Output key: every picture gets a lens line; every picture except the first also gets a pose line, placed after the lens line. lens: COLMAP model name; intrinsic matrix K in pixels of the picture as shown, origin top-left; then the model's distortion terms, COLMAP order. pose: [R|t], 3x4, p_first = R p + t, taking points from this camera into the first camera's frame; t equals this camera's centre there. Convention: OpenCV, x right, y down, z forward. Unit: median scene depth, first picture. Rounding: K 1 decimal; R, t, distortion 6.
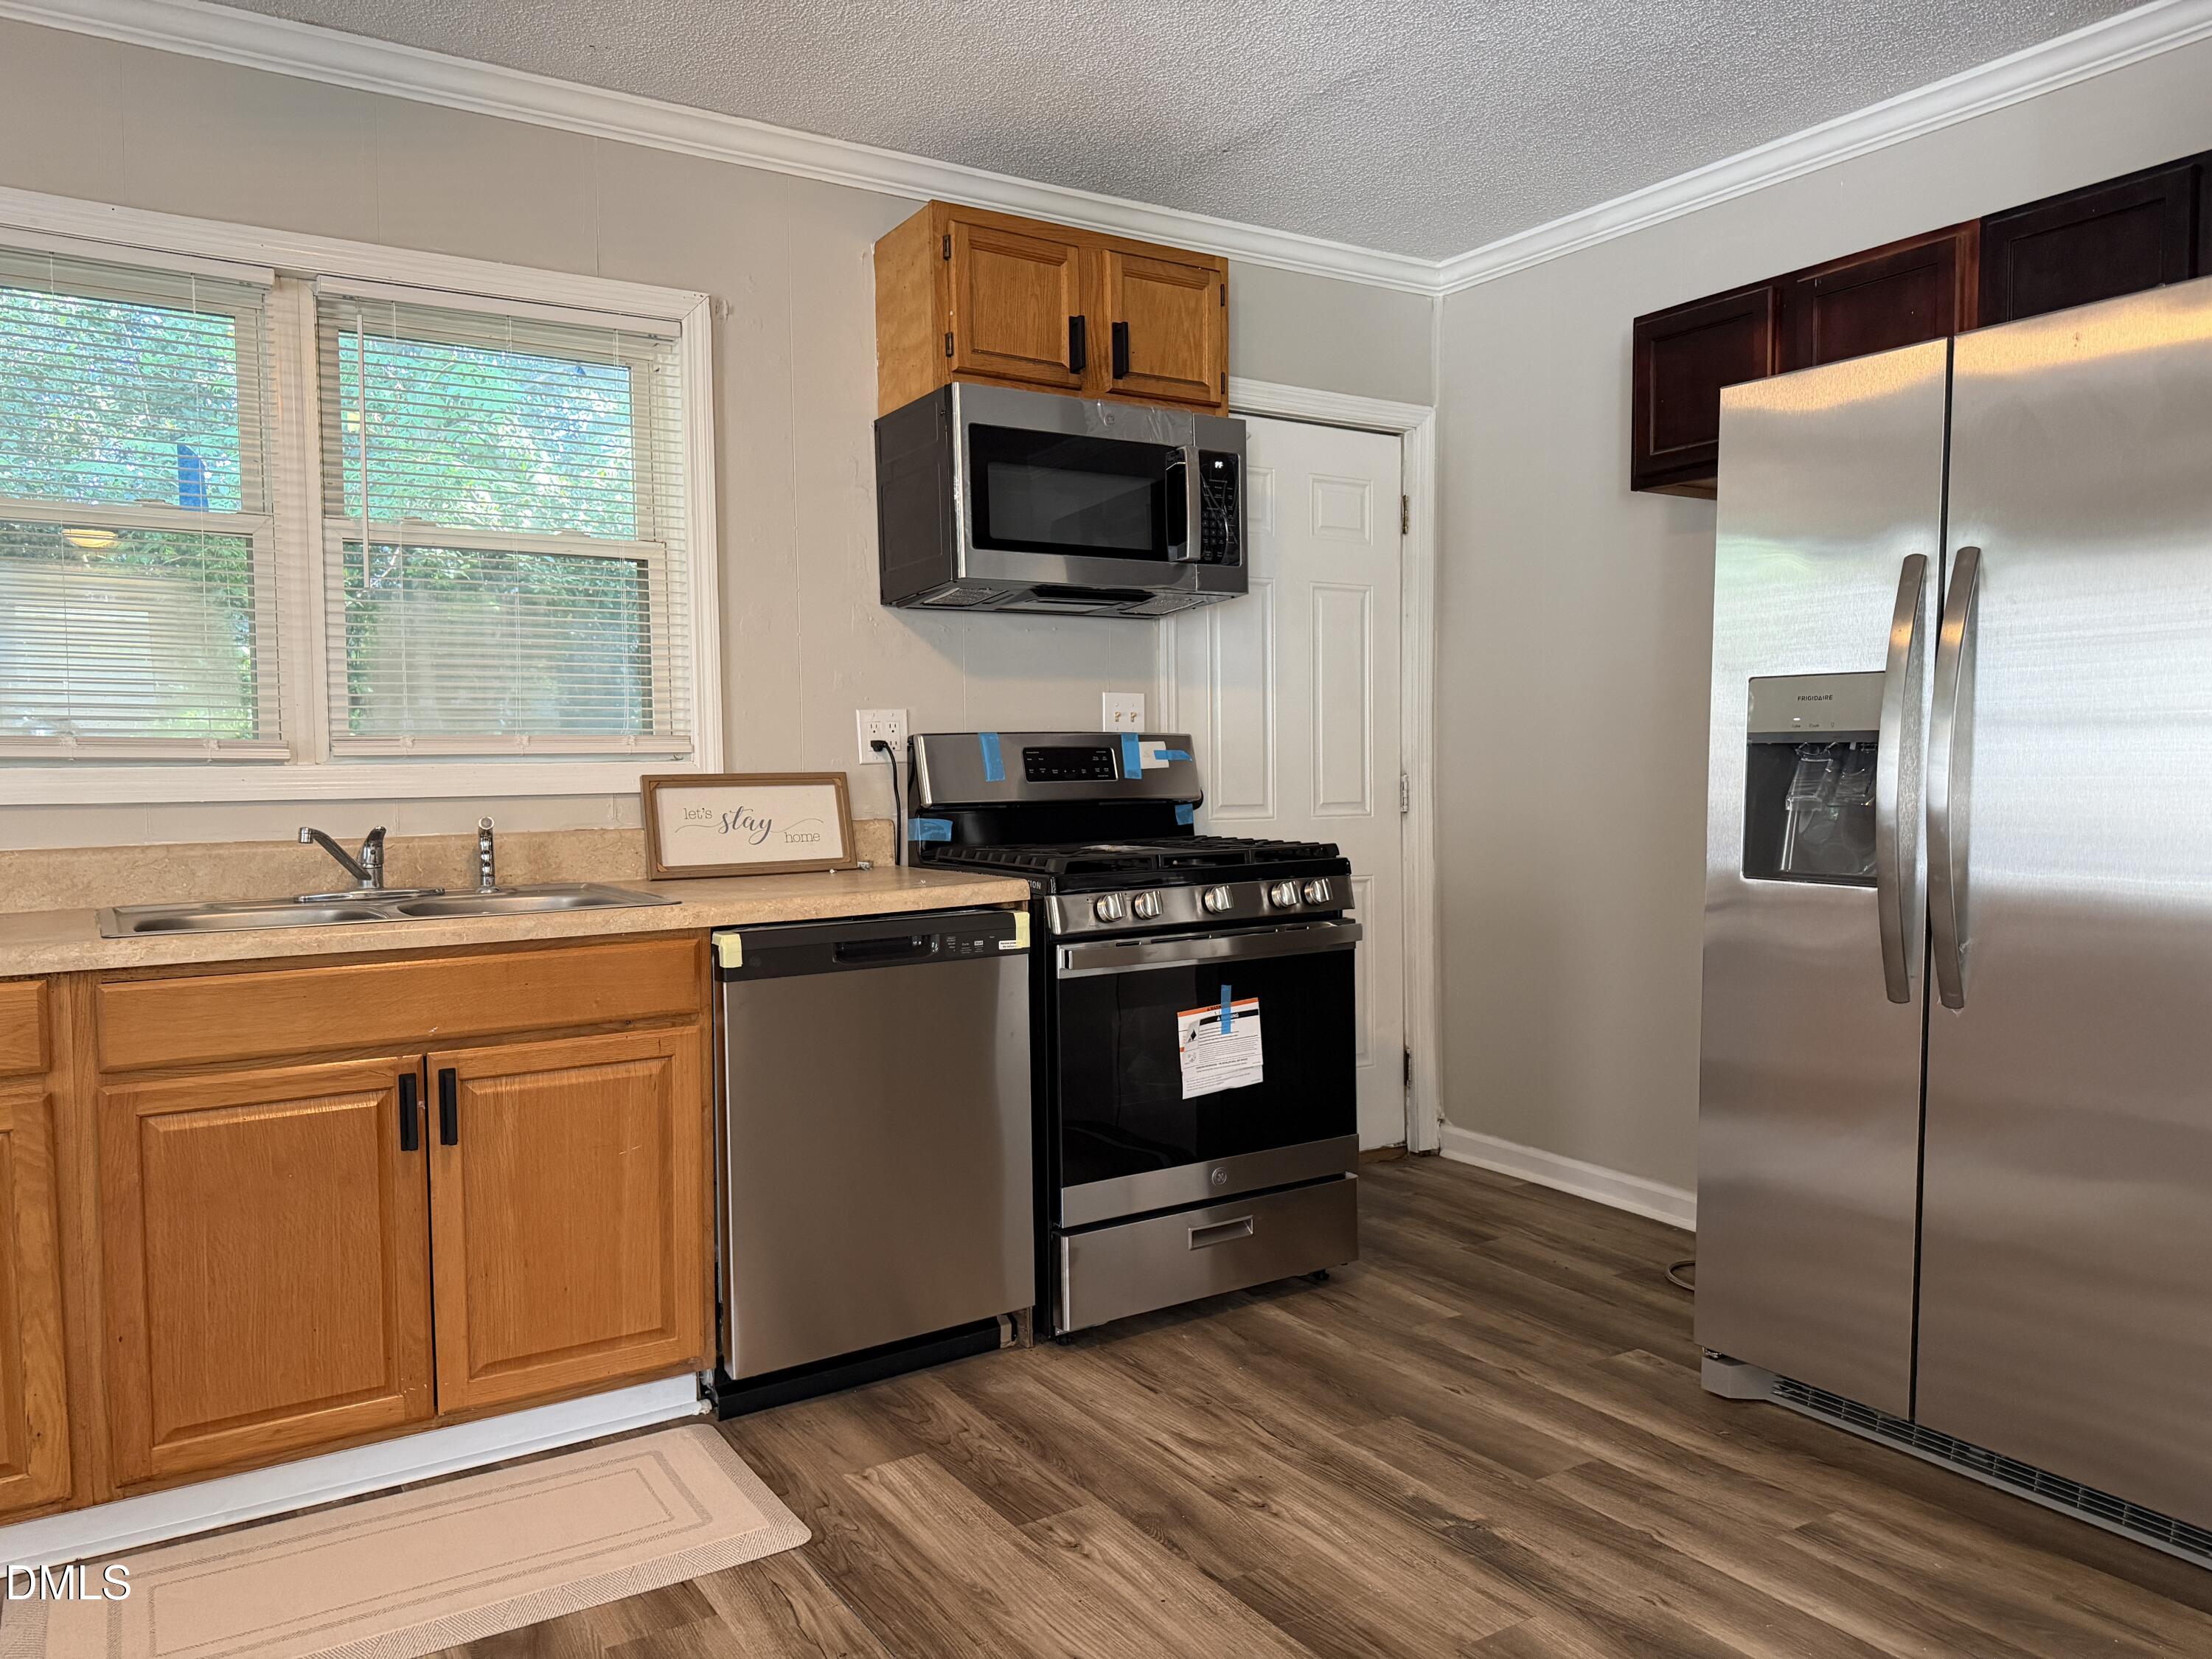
lens RADIAL K [[1574.4, 0, 1105.0], [0, 1574.4, 833.6], [0, 0, 1]] dist [0.116235, -0.145319]
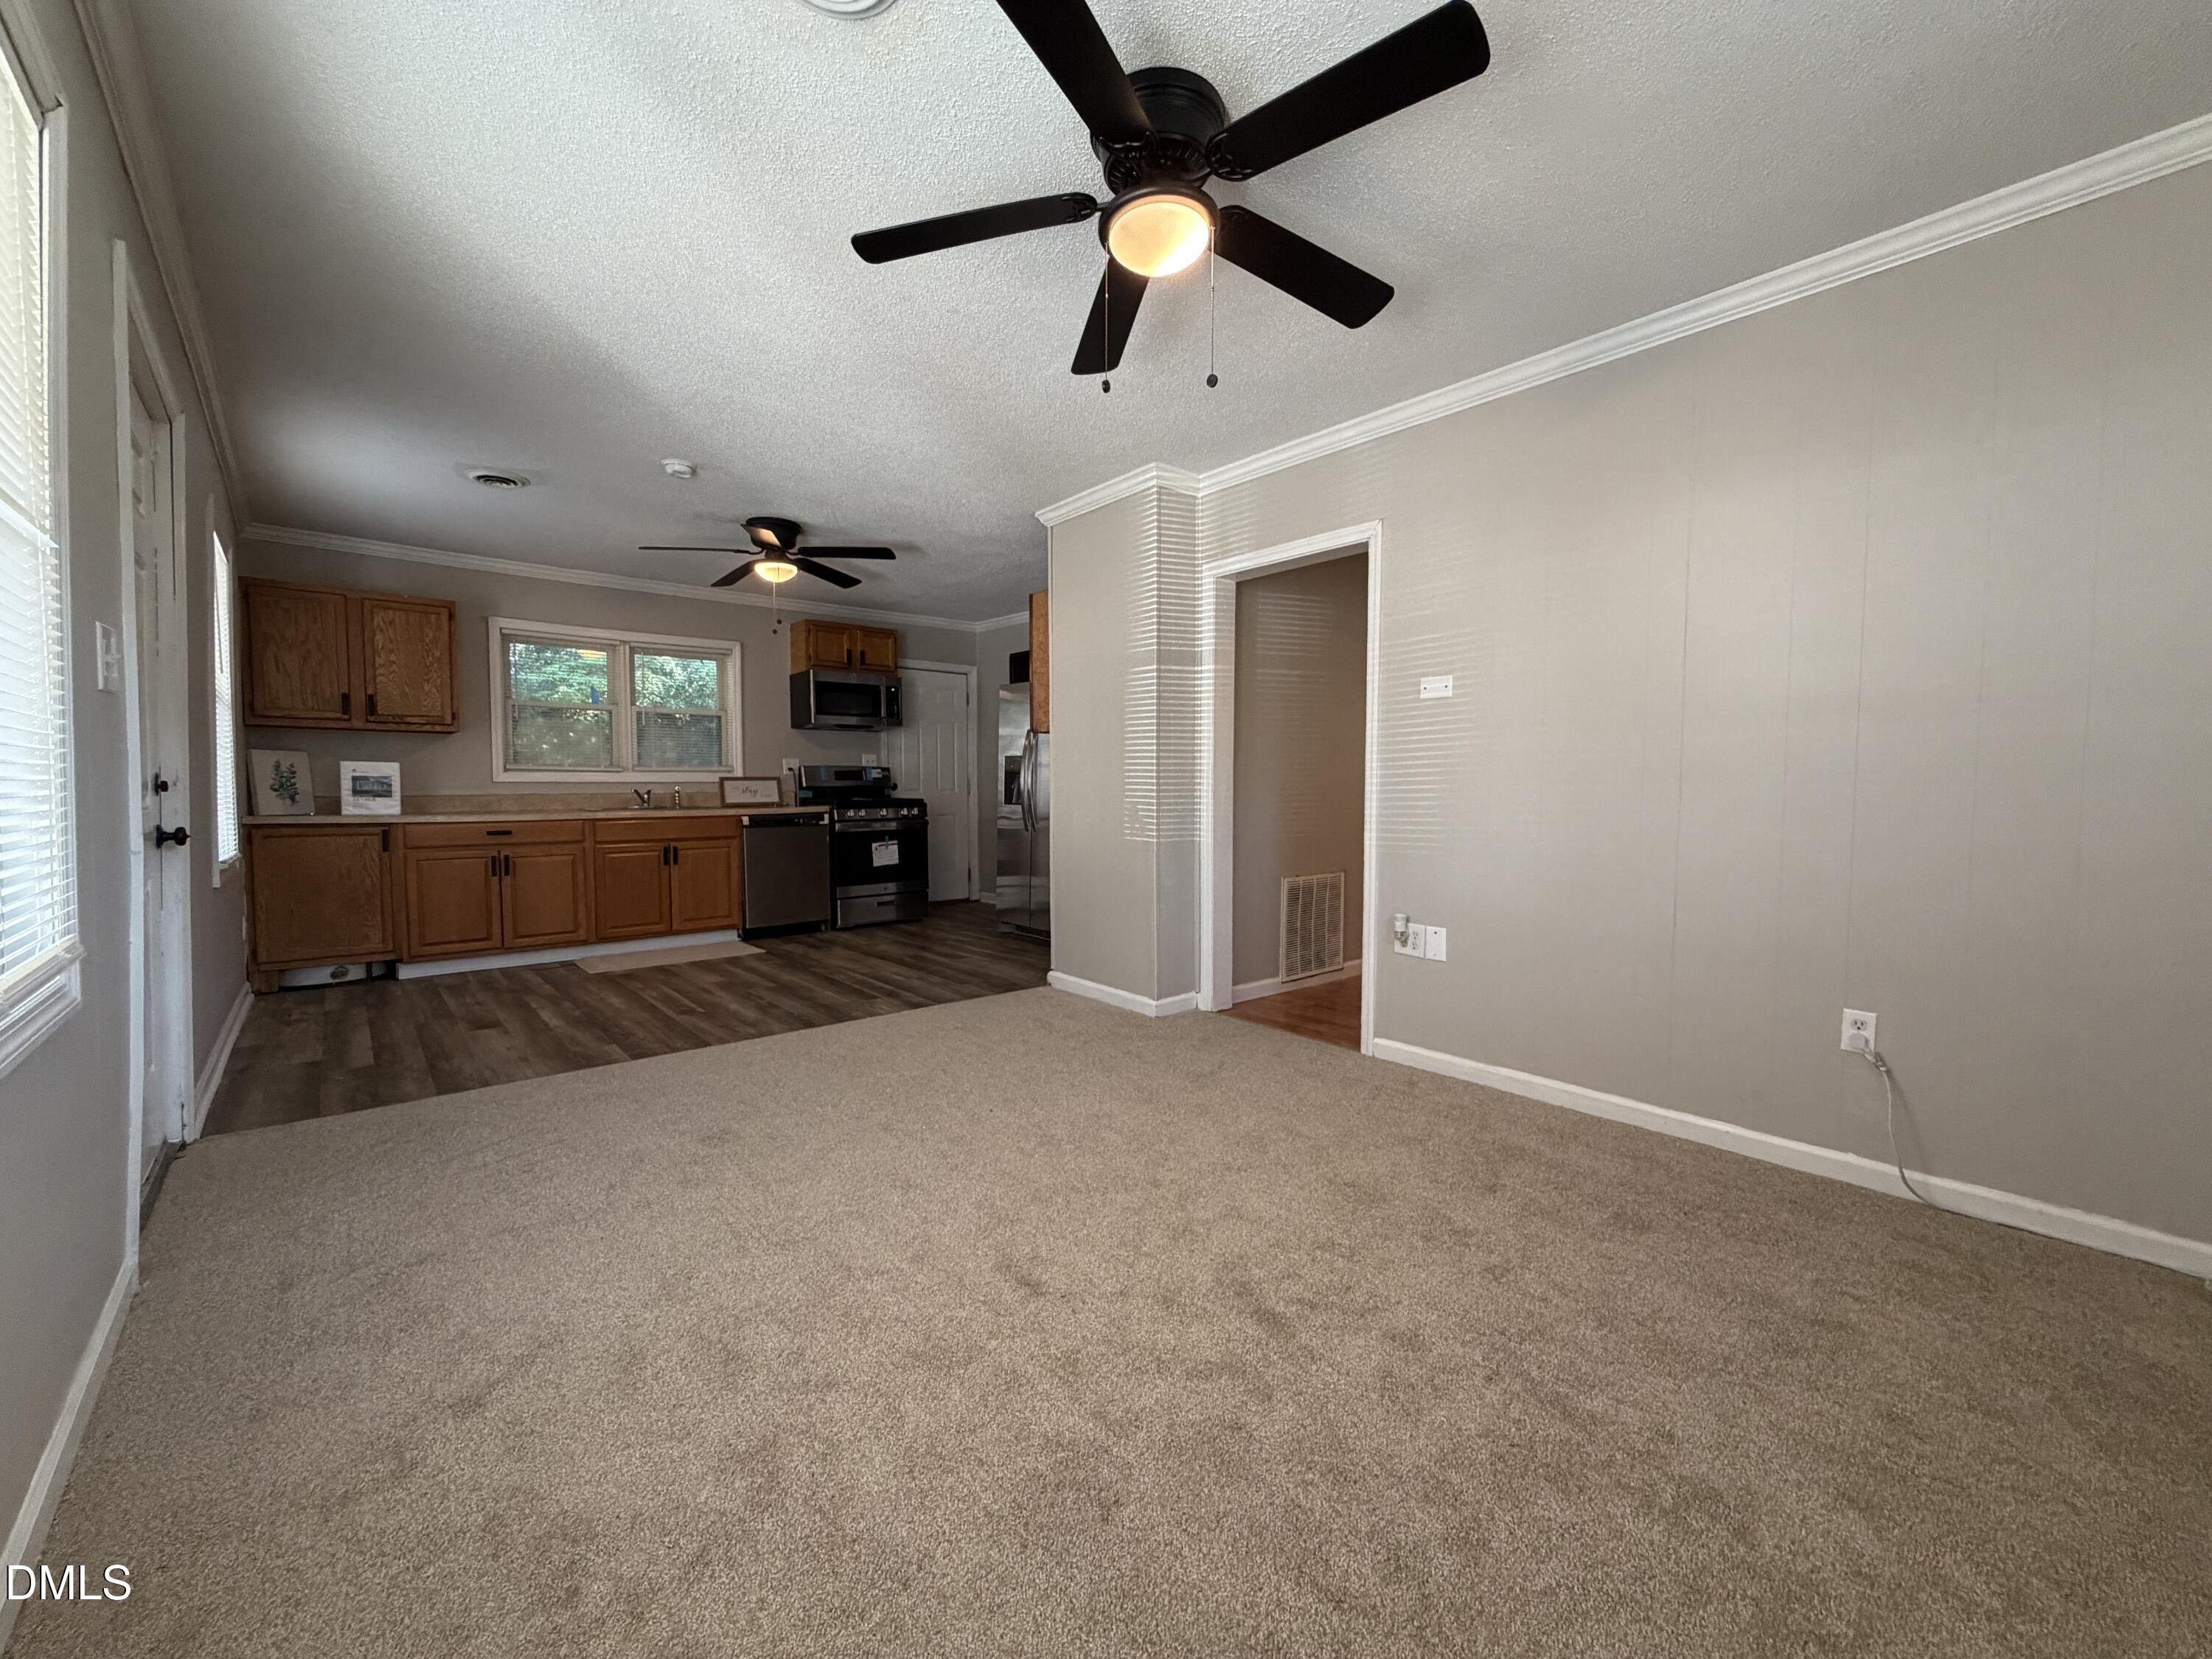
lens RADIAL K [[892.2, 0, 1095.8], [0, 892.2, 827.4], [0, 0, 1]] dist [-0.001253, -0.000325]
pose [[0.988847, 0.003903, 0.148884, 0.251332], [-0.004557, 0.999981, 0.004056, 0.066096], [-0.148865, -0.004689, 0.988846, -1.131170]]
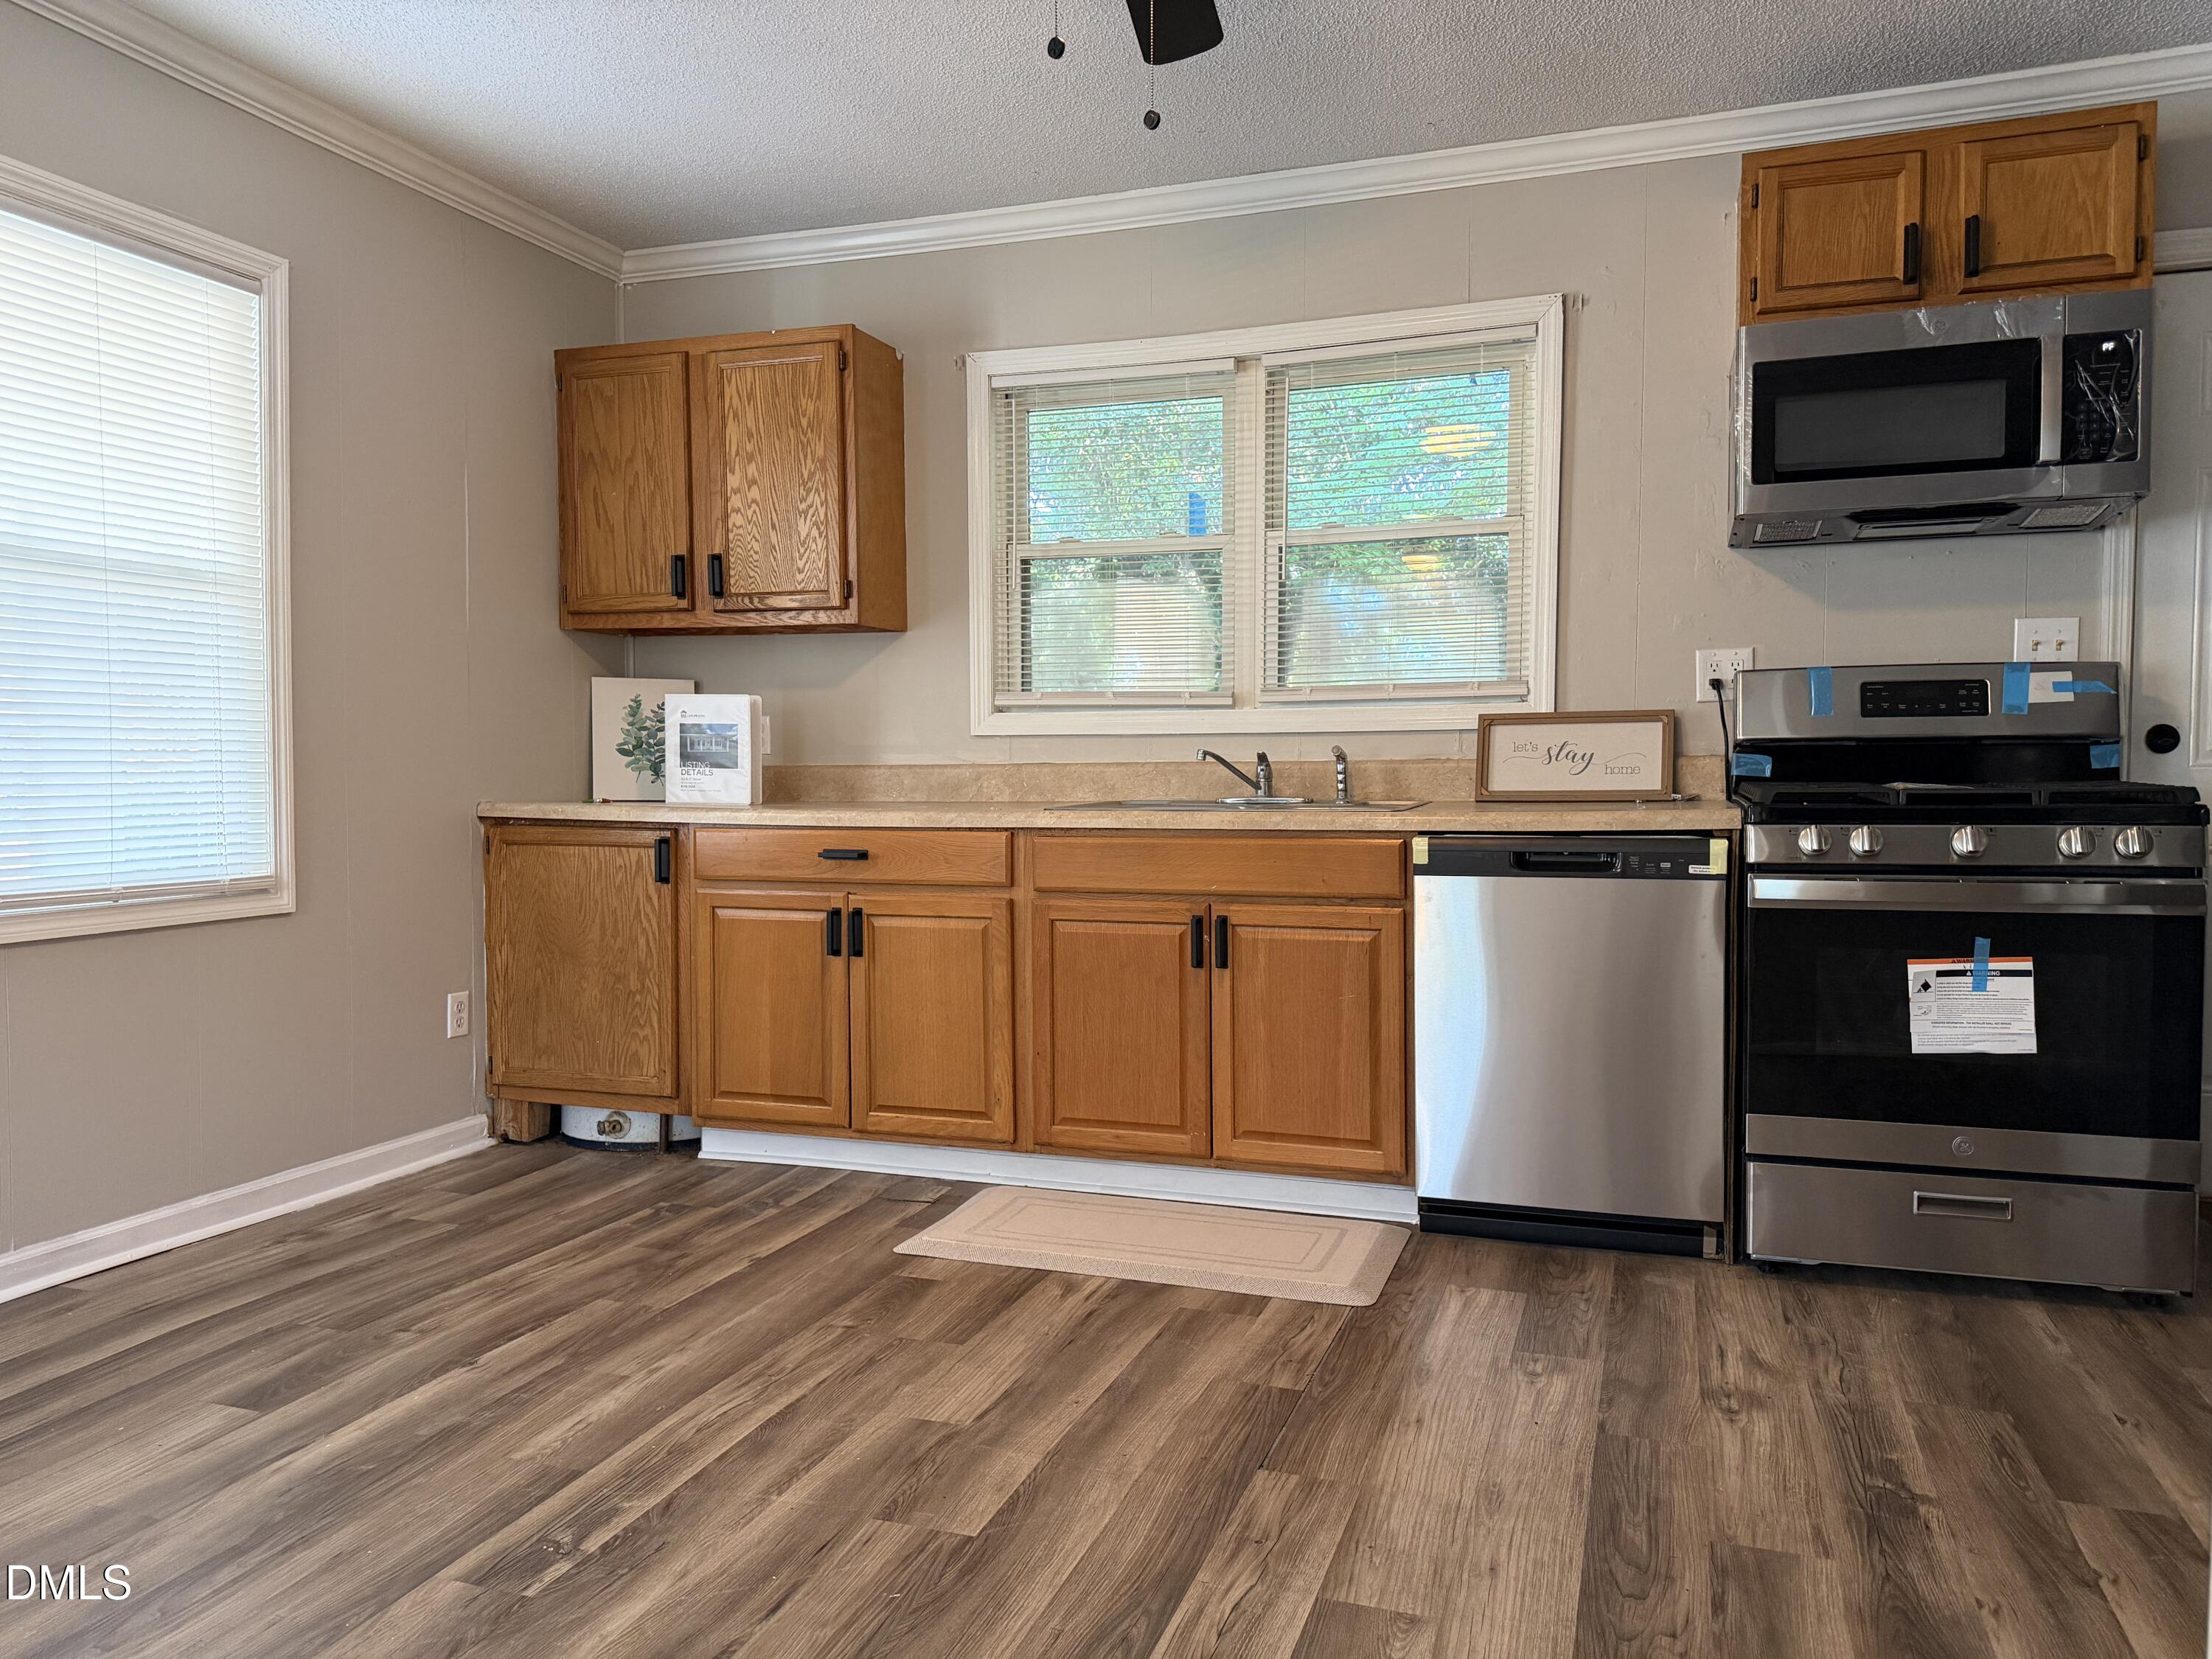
lens RADIAL K [[1574.4, 0, 1105.0], [0, 1574.4, 833.6], [0, 0, 1]] dist [0.116235, -0.145319]
pose [[0.620769, 0.048295, -0.782505, 0.489285], [-0.035332, 0.998810, 0.033616, 0.023868], [0.783197, 0.006780, 0.621736, 0.036213]]
